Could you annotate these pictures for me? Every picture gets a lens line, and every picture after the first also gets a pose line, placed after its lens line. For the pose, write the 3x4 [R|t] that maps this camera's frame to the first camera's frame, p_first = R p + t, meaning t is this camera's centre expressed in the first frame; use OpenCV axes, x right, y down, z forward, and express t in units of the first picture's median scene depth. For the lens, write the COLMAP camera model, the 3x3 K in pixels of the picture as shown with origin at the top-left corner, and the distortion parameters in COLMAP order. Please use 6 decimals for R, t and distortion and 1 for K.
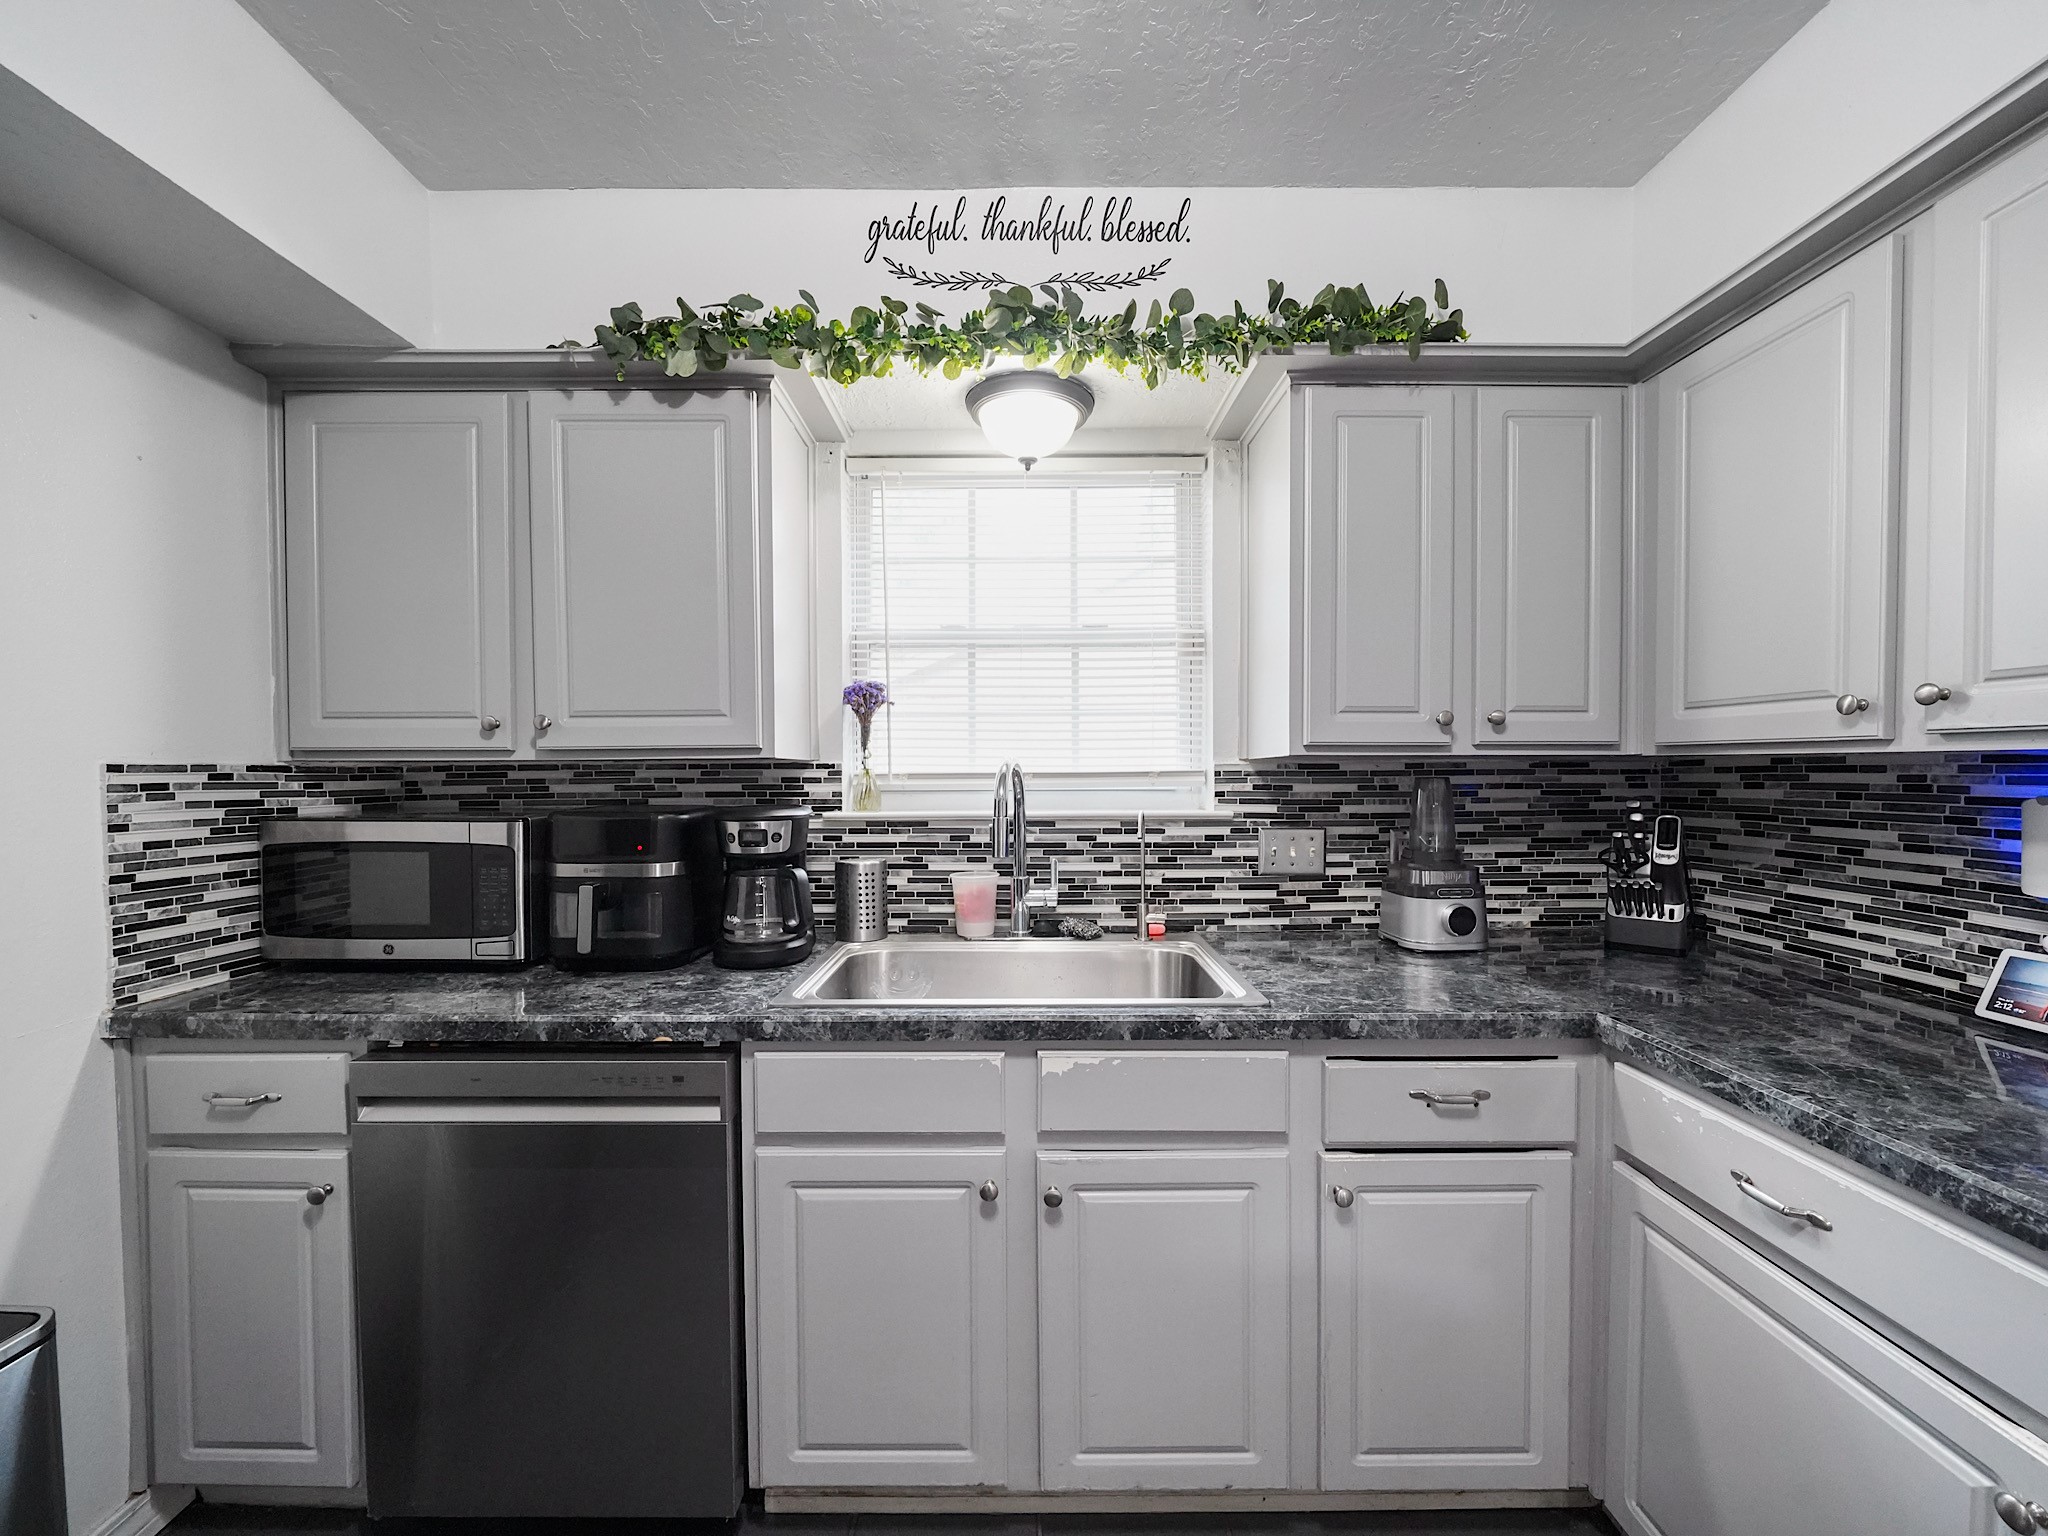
lens RADIAL K [[791.2, 0, 1020.8], [0, 791.2, 785.6], [0, 0, 1]] dist [-0.003440, -0.000413]
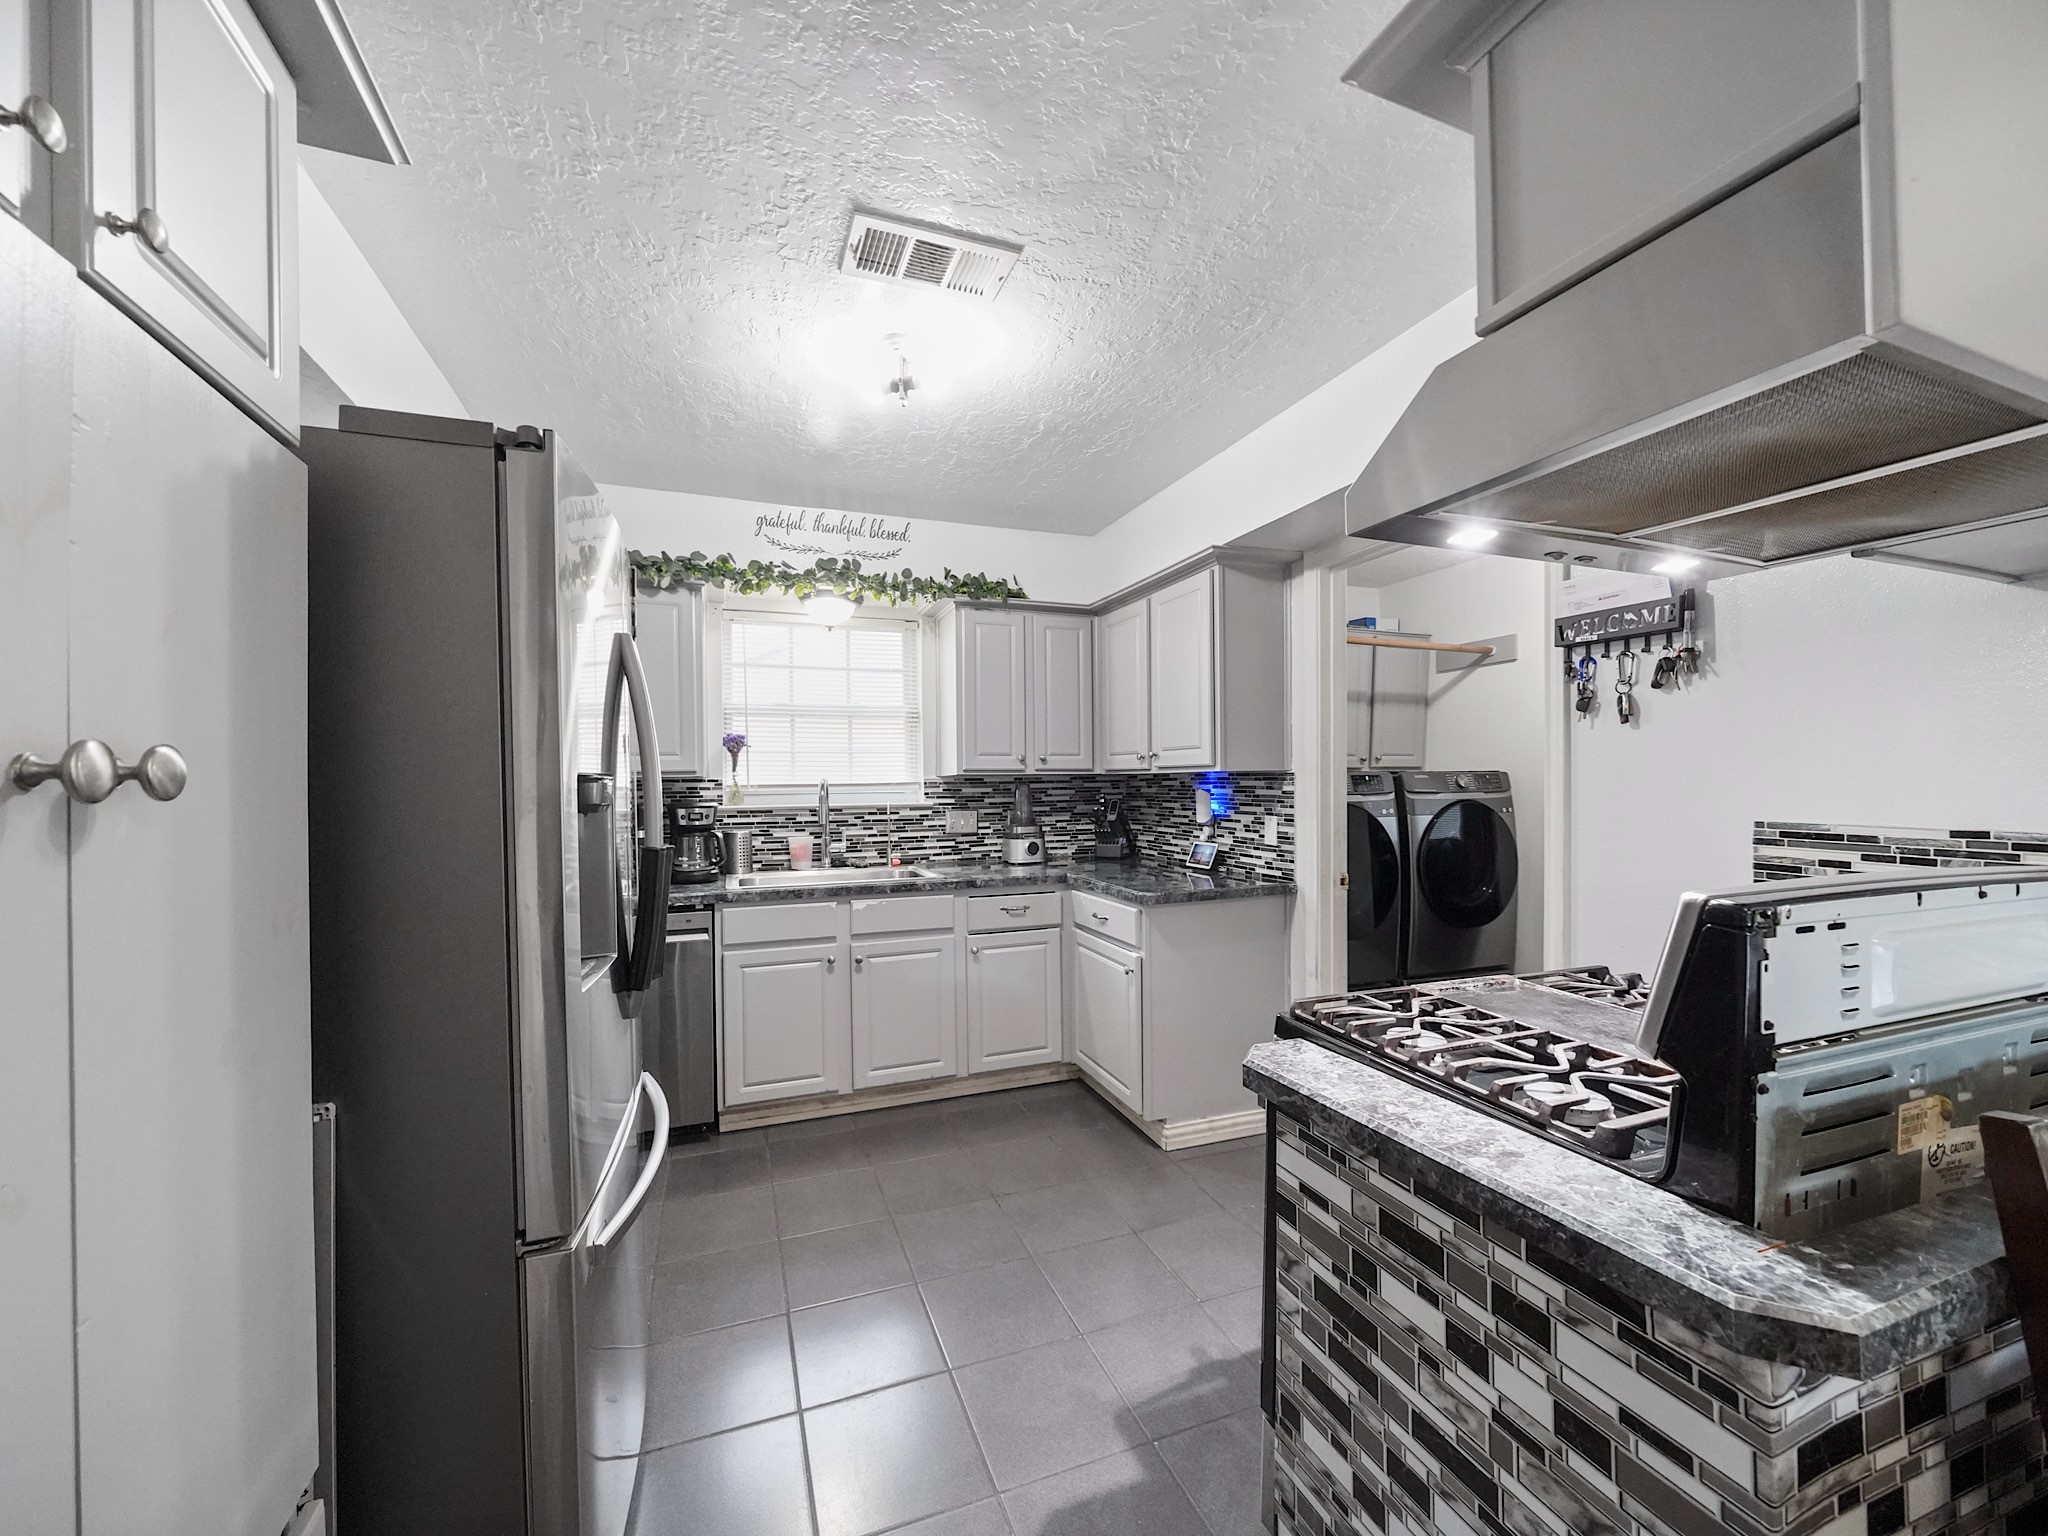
lens RADIAL K [[791.2, 0, 1020.8], [0, 791.2, 785.6], [0, 0, 1]] dist [-0.003440, -0.000413]
pose [[0.937124, -0.007106, 0.348924, -0.251286], [0.013944, 0.999757, -0.017089, 0.031310], [-0.348717, 0.020879, 0.936995, -1.079502]]
